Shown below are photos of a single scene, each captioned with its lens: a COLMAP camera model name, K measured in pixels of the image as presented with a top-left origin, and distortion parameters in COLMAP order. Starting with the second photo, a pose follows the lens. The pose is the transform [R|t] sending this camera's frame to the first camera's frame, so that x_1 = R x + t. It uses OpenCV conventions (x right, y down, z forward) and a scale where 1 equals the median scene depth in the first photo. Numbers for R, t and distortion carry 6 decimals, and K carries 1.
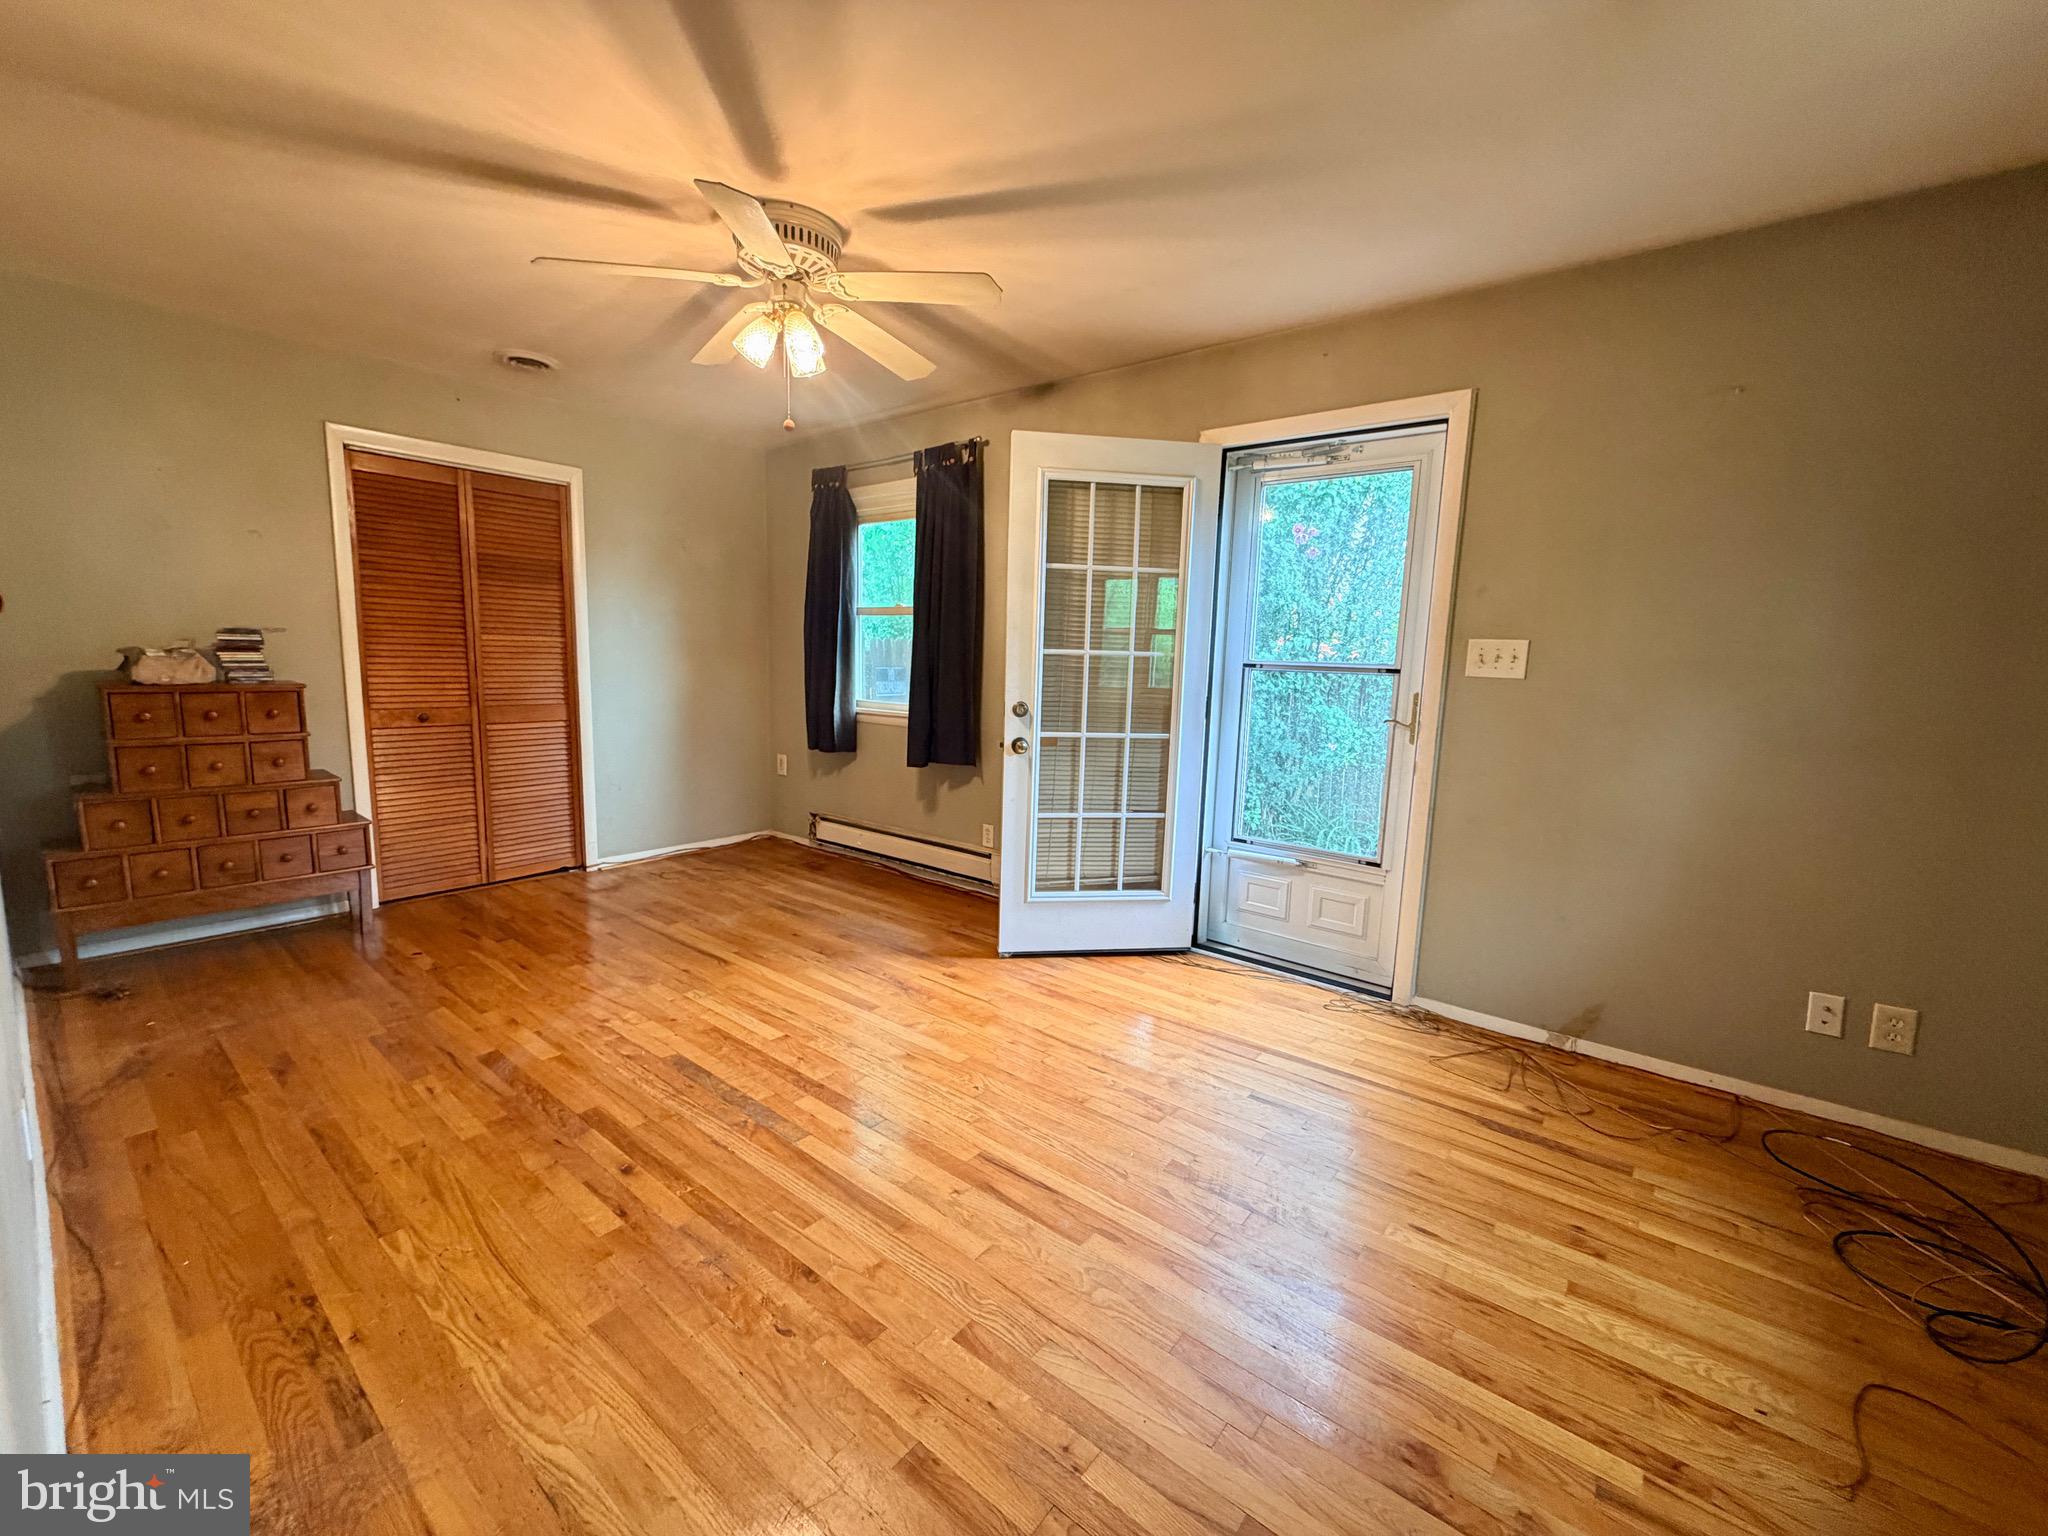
lens RADIAL K [[819.7, 0, 1024.0], [0, 819.7, 768.0], [0, 0, 1]] dist [0.000699, 0.000518]
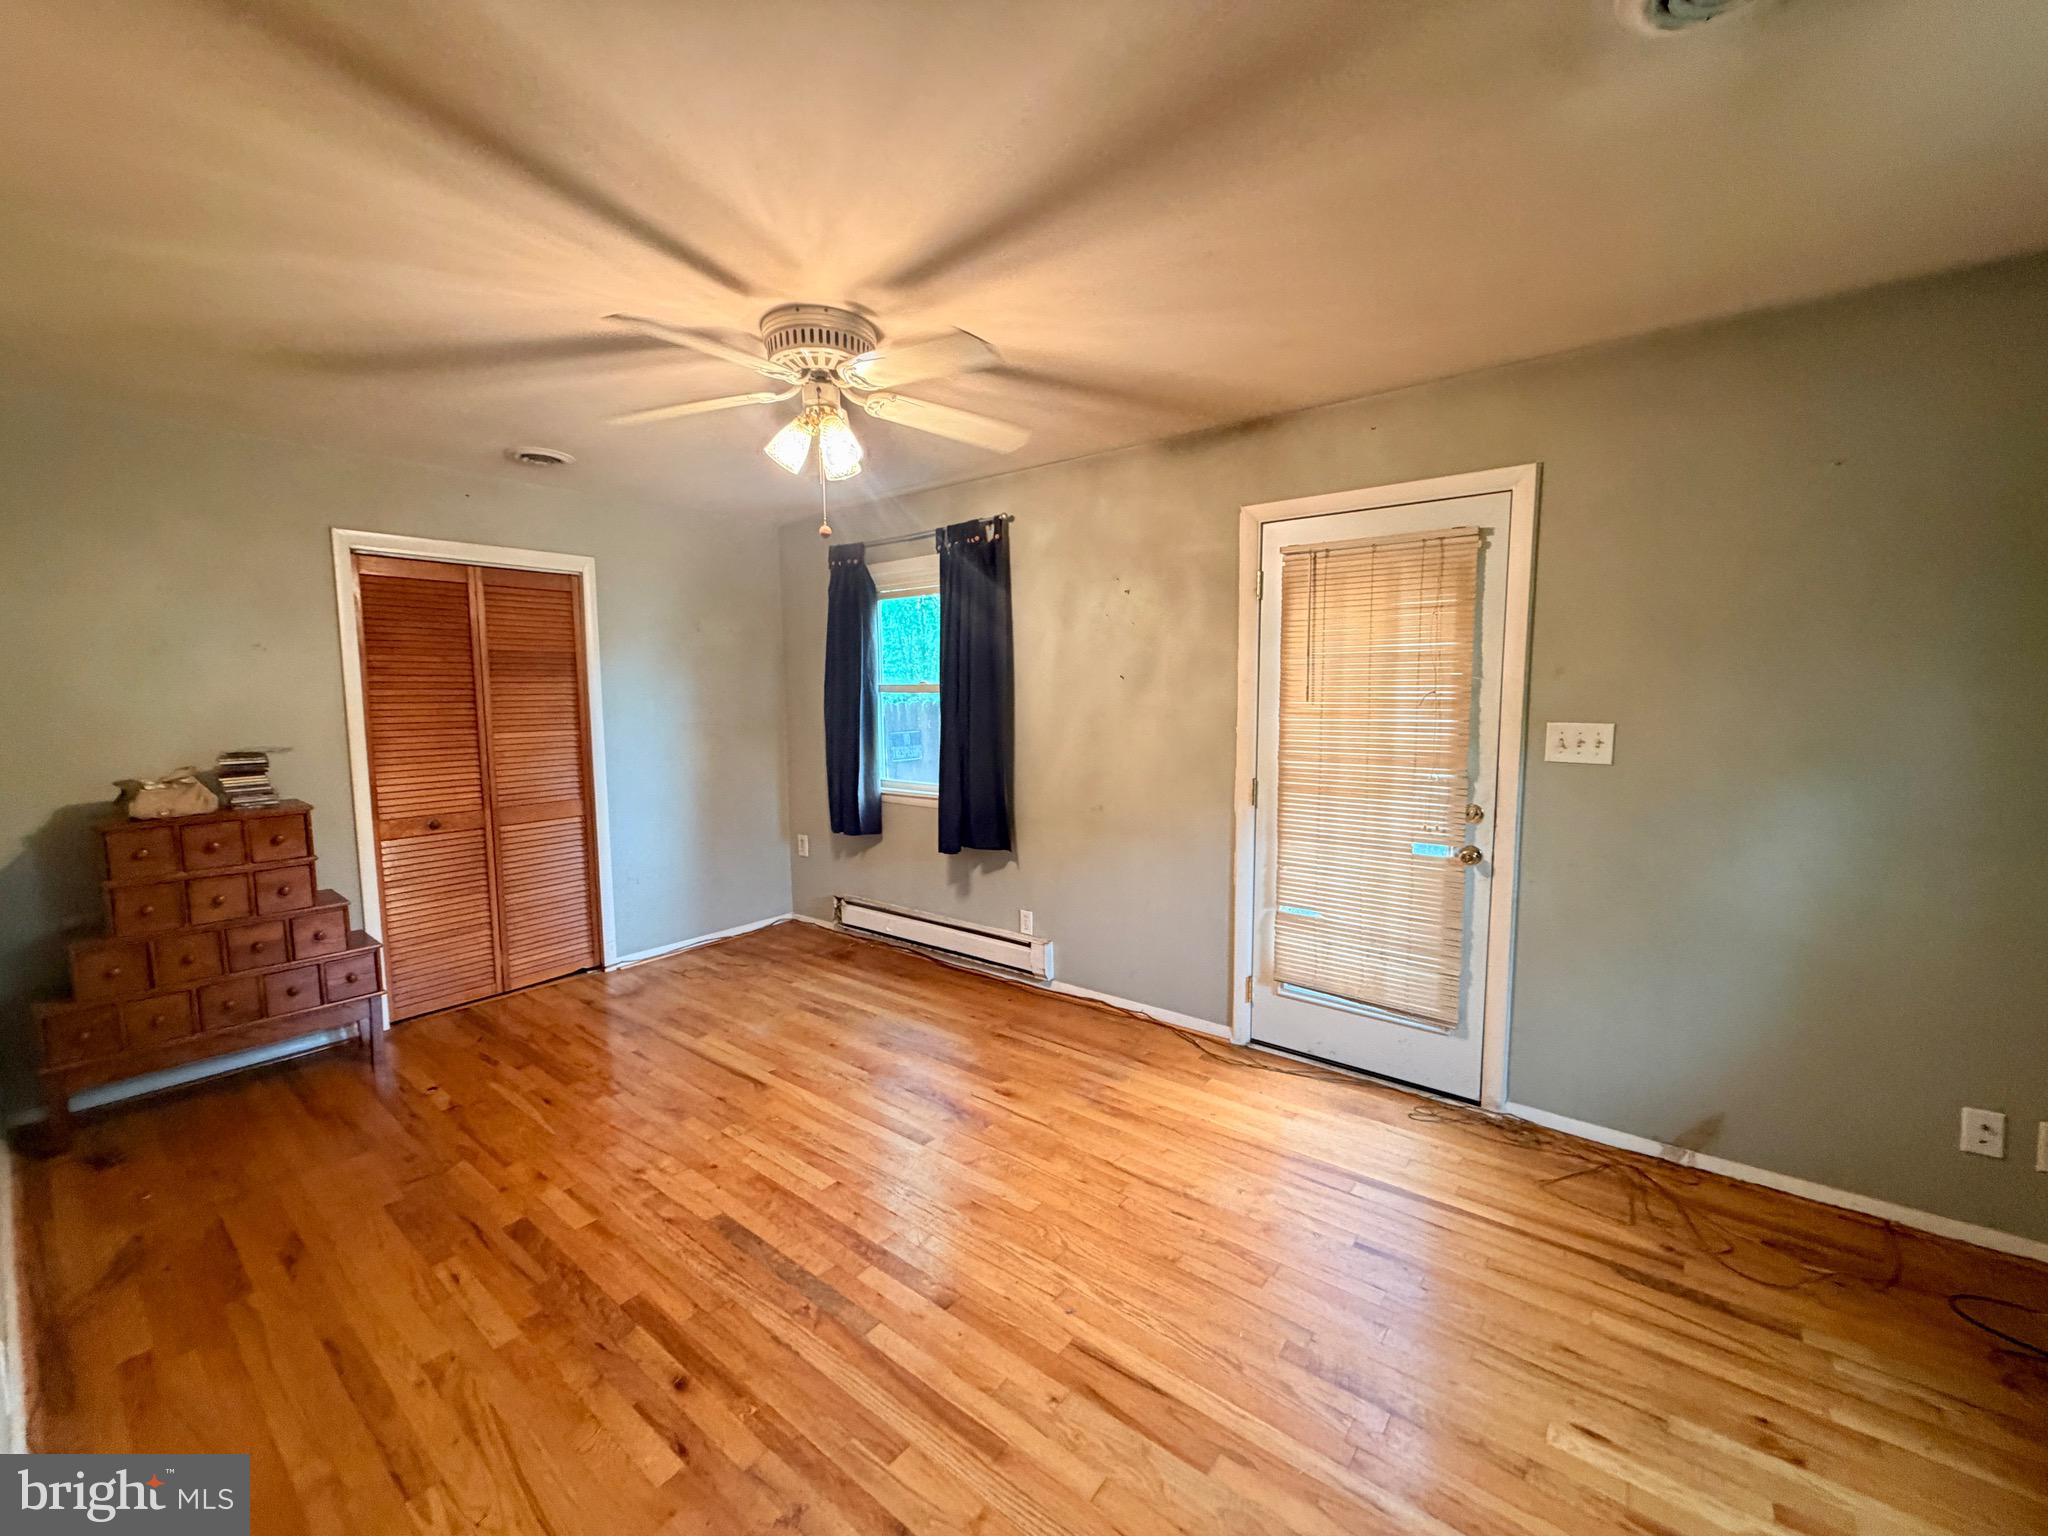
lens RADIAL K [[819.7, 0, 1024.0], [0, 819.7, 768.0], [0, 0, 1]] dist [0.000699, 0.000518]
pose [[0.999310, -0.037125, 0.001121, -0.065083], [0.037140, 0.998515, -0.039857, -0.093979], [0.000361, 0.039872, 0.999205, 0.061784]]
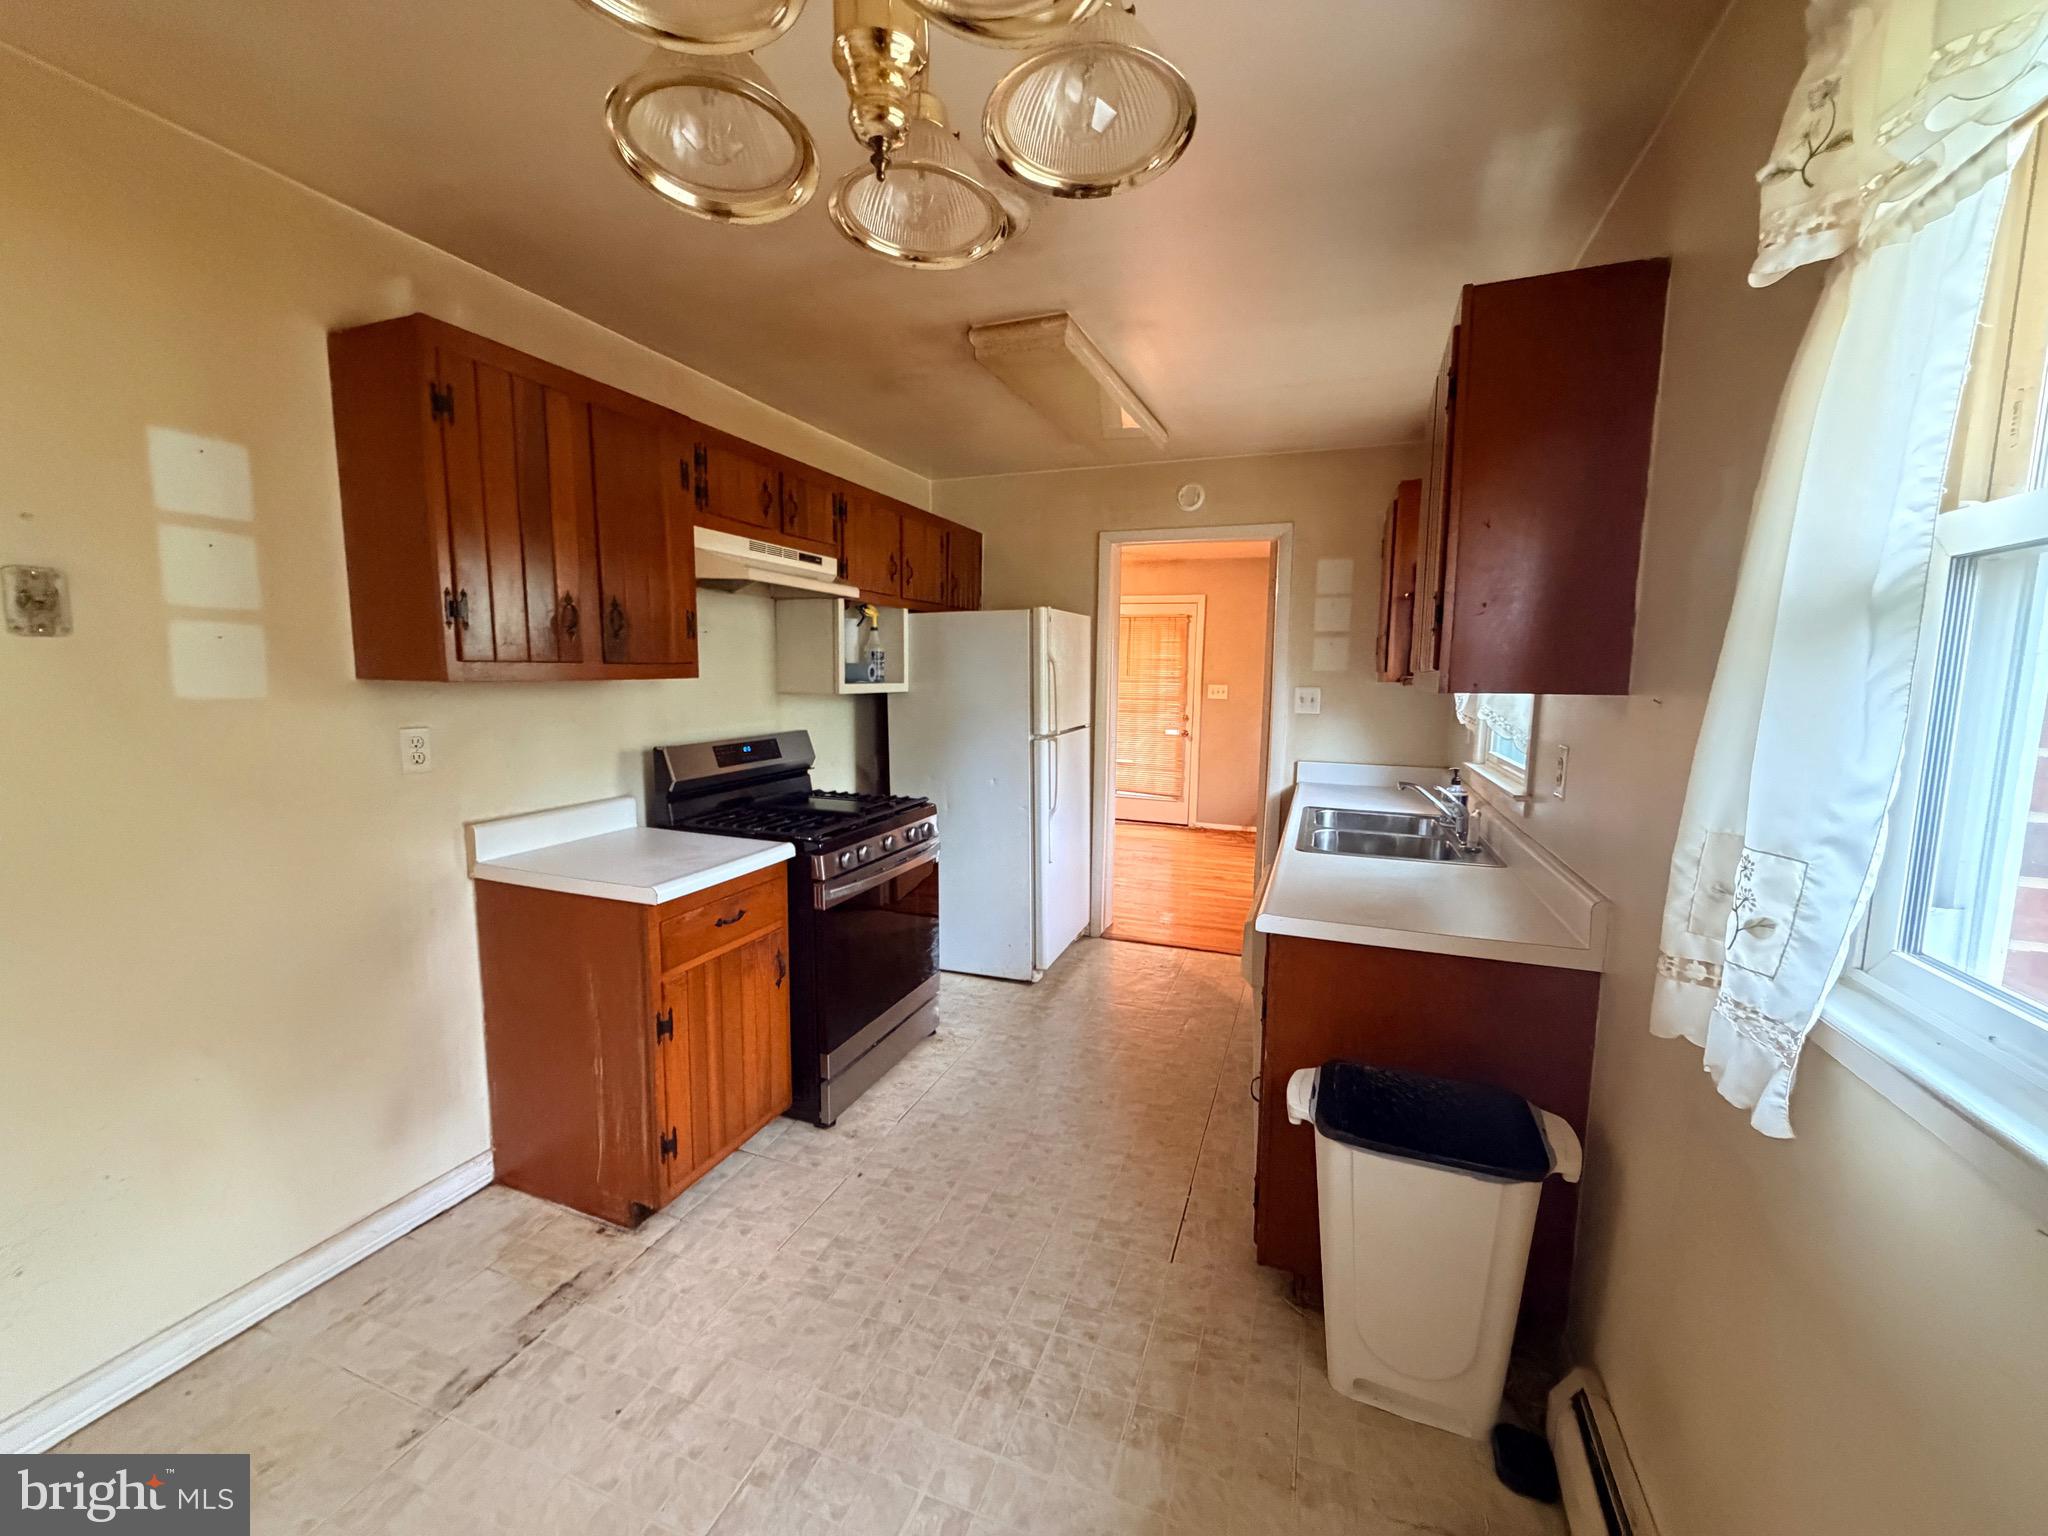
lens RADIAL K [[819.7, 0, 1024.0], [0, 819.7, 768.0], [0, 0, 1]] dist [0.000699, 0.000518]
pose [[0.951732, -0.051531, 0.302574, -0.920375], [0.053851, 0.998549, 0.000676, 0.087470], [-0.302170, 0.015651, 0.953126, -1.472761]]
